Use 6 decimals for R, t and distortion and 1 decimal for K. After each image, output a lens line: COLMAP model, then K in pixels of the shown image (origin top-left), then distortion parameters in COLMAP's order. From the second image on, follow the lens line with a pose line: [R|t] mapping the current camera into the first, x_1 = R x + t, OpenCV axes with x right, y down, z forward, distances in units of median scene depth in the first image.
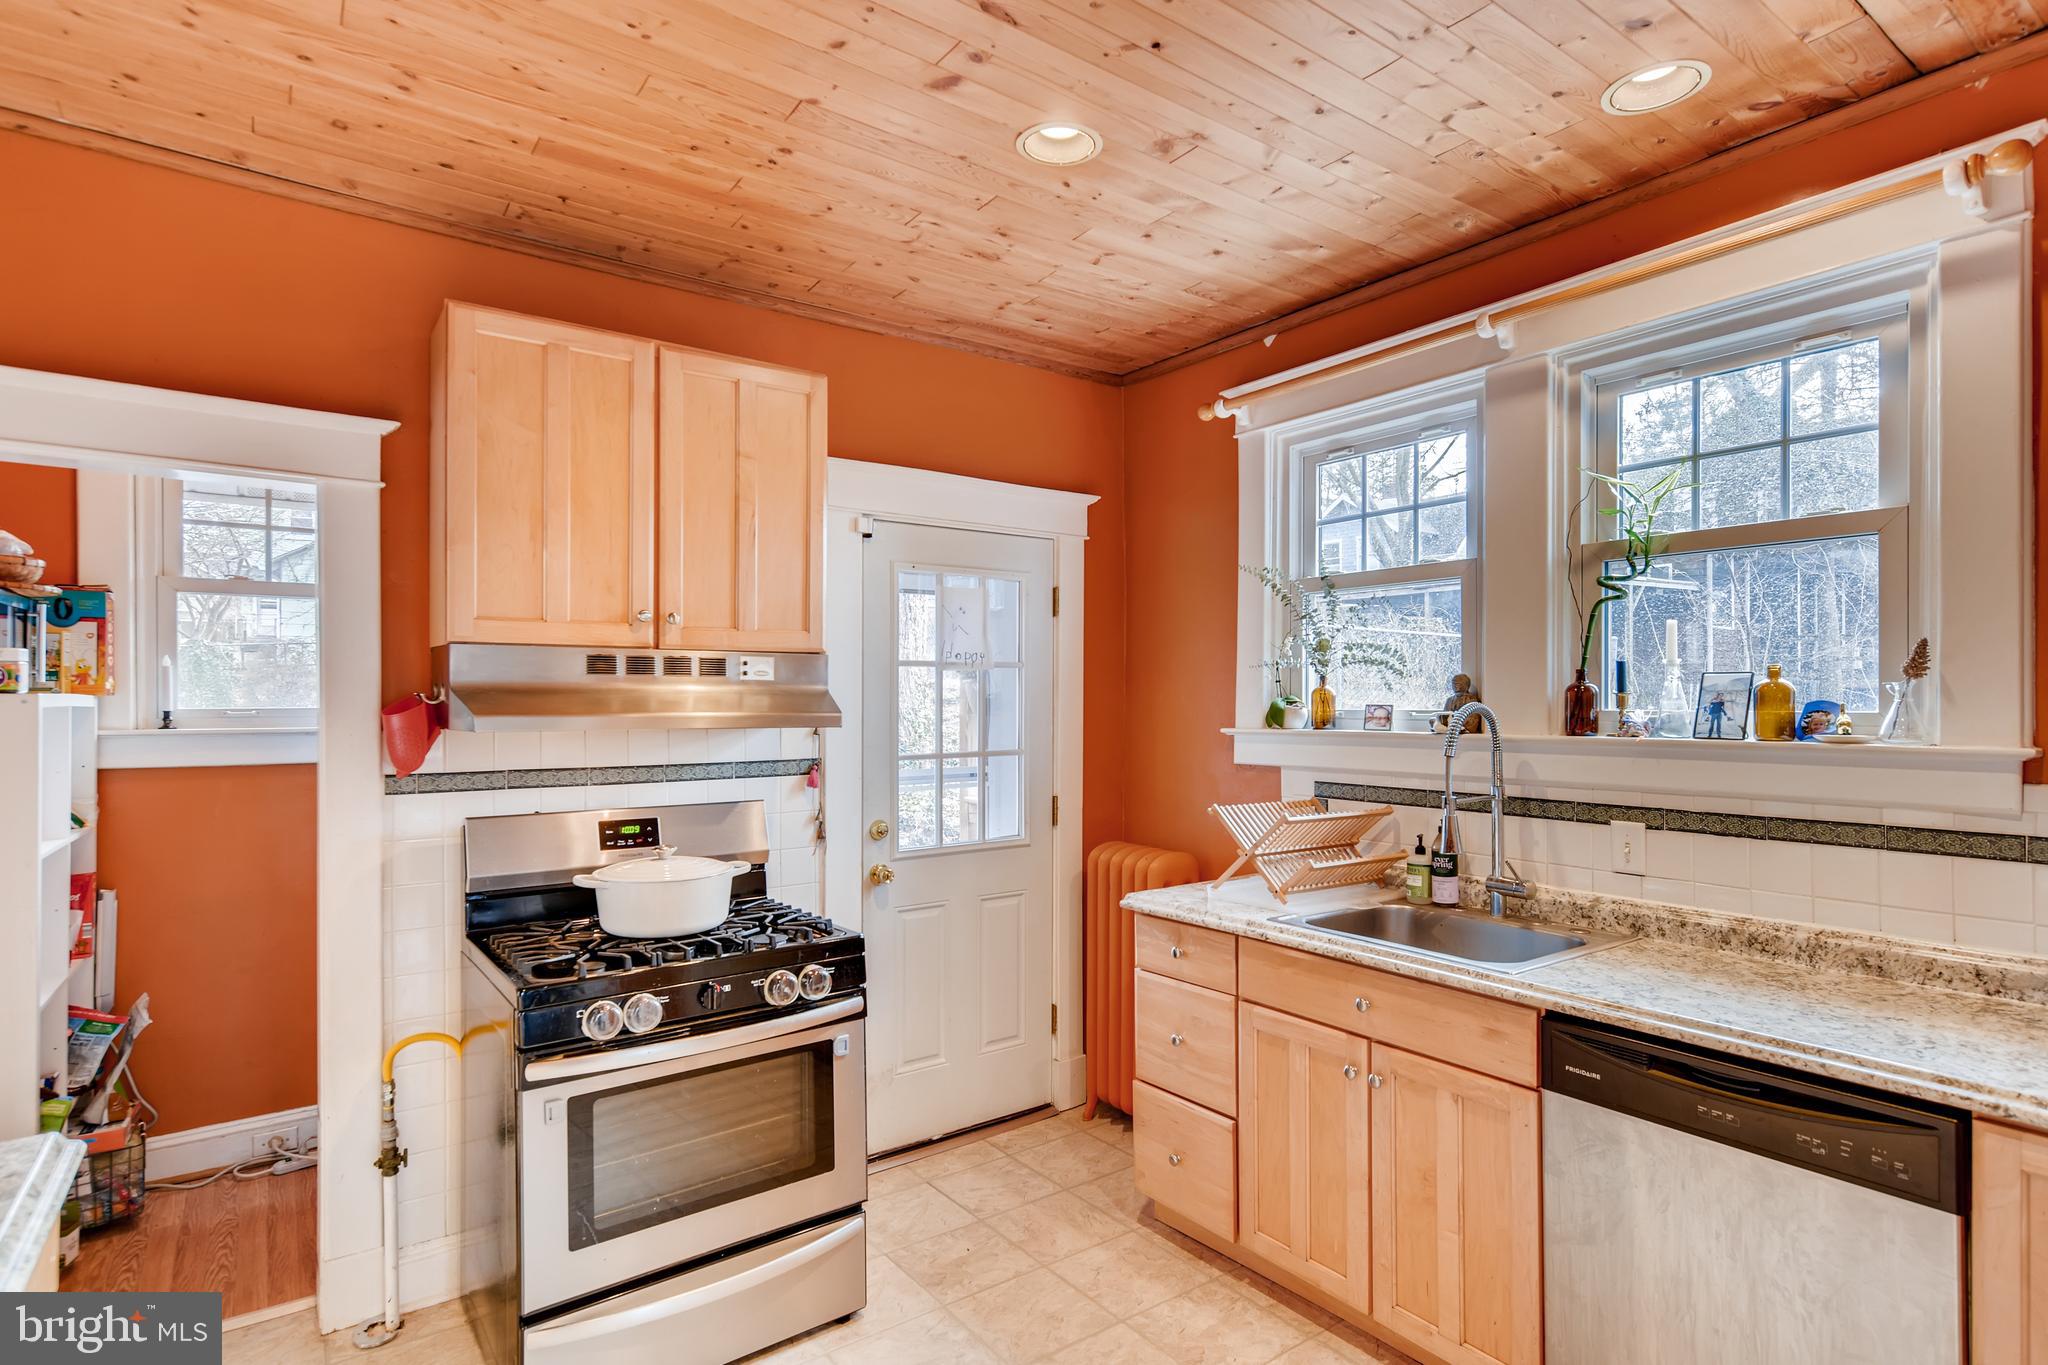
lens RADIAL K [[1036.2, 0, 1021.5], [0, 1036.2, 695.3], [0, 0, 1]] dist [-0.002371, 0.004678]
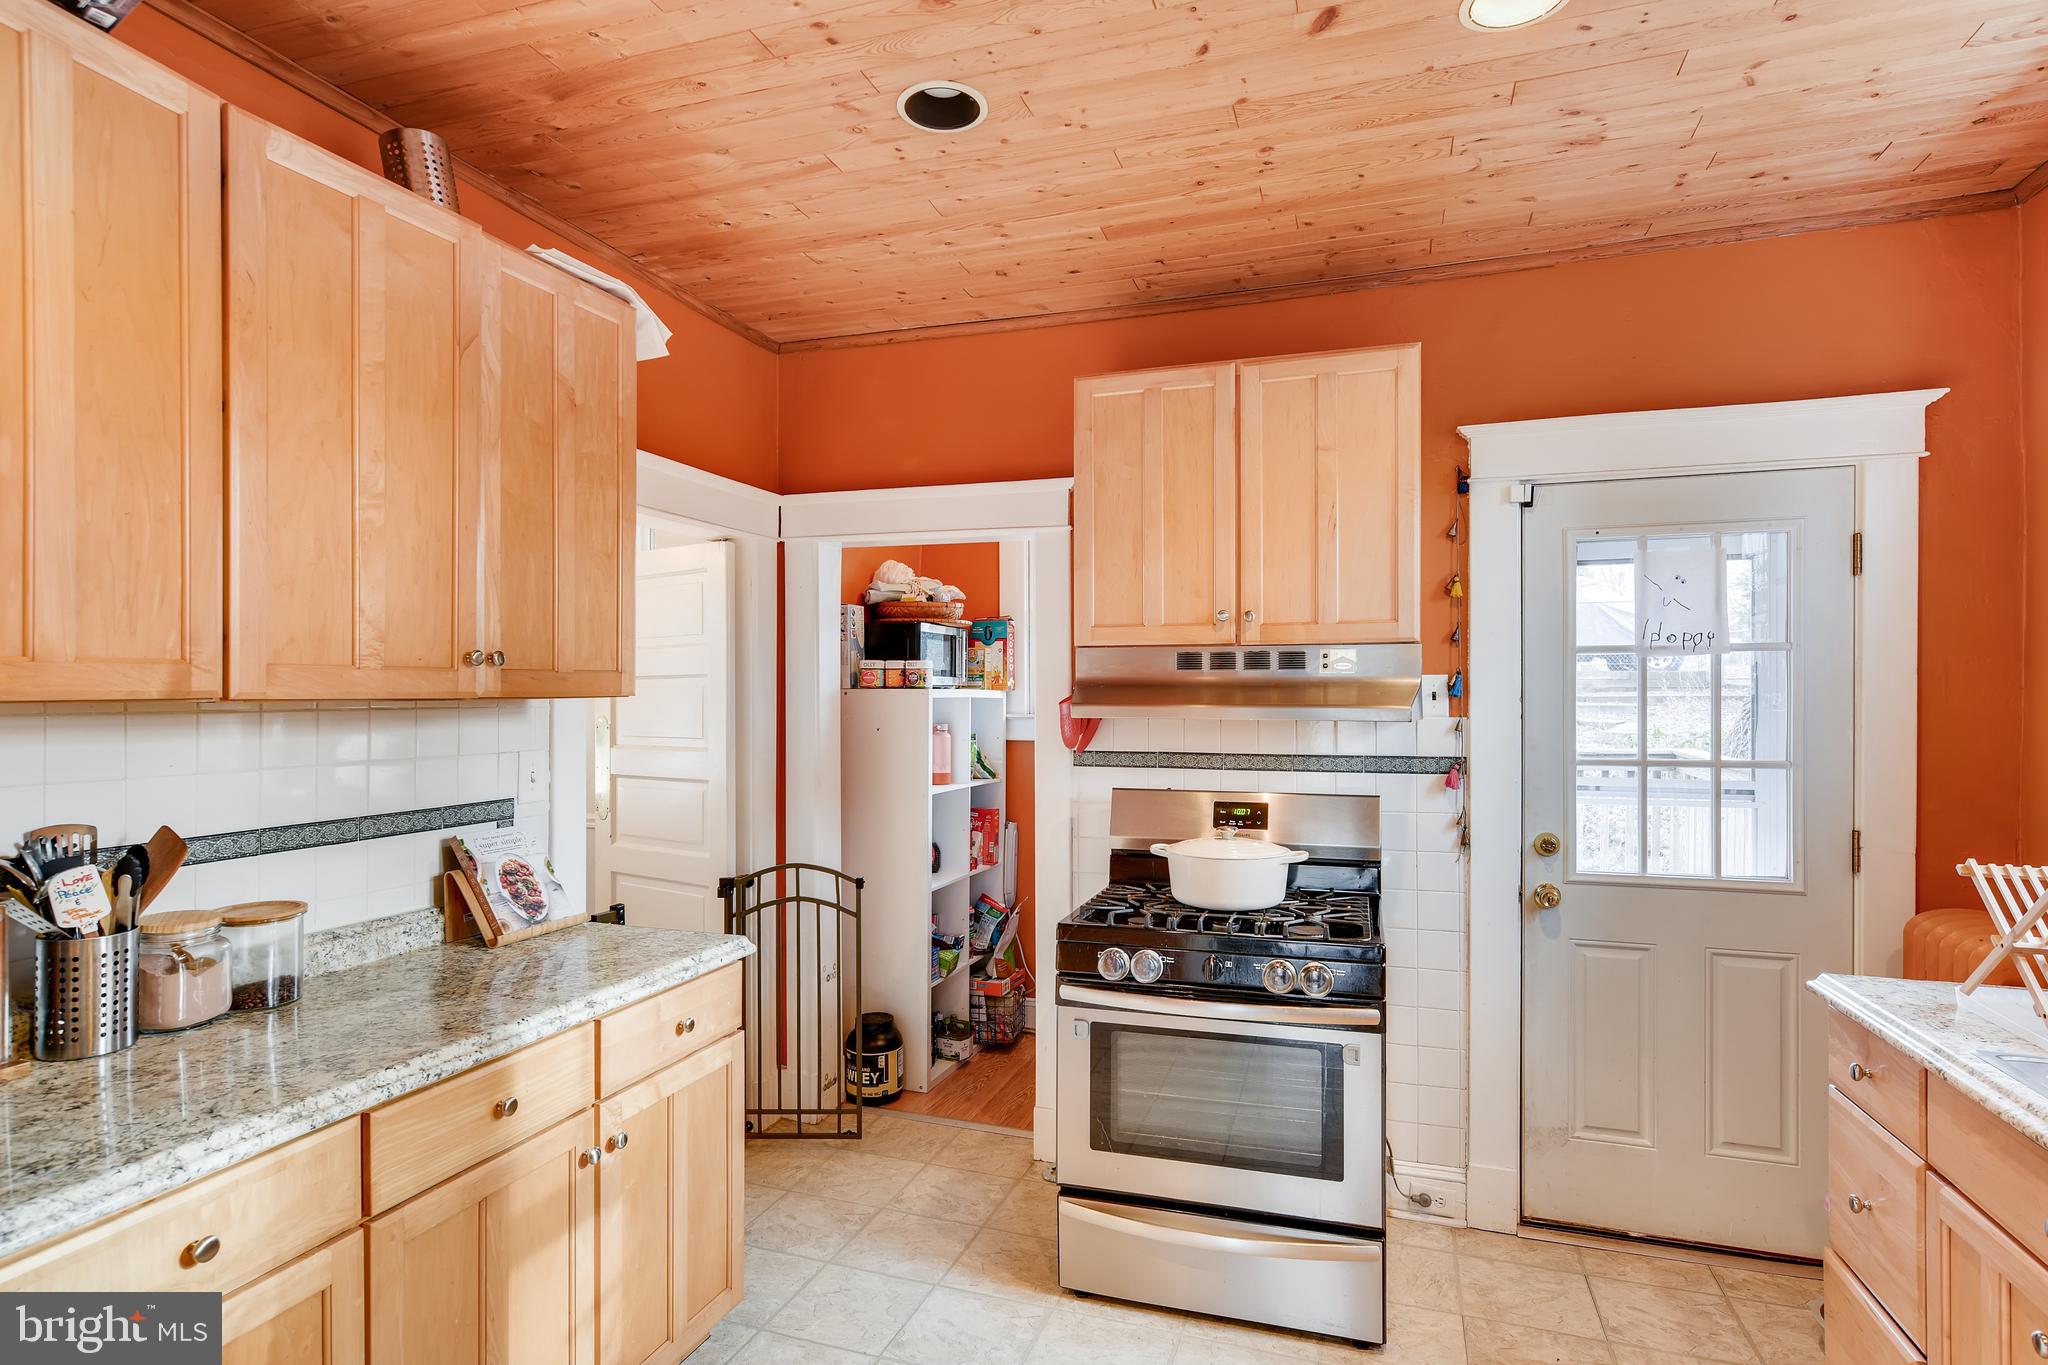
lens RADIAL K [[1036.2, 0, 1014.6], [0, 1036.2, 694.9], [0, 0, 1]] dist [-0.002371, 0.004678]
pose [[0.581700, 0.000460, -0.813403, 0.372653], [0.001399, 0.999998, 0.001566, 0.004776], [0.813402, -0.002049, 0.581698, 0.172070]]
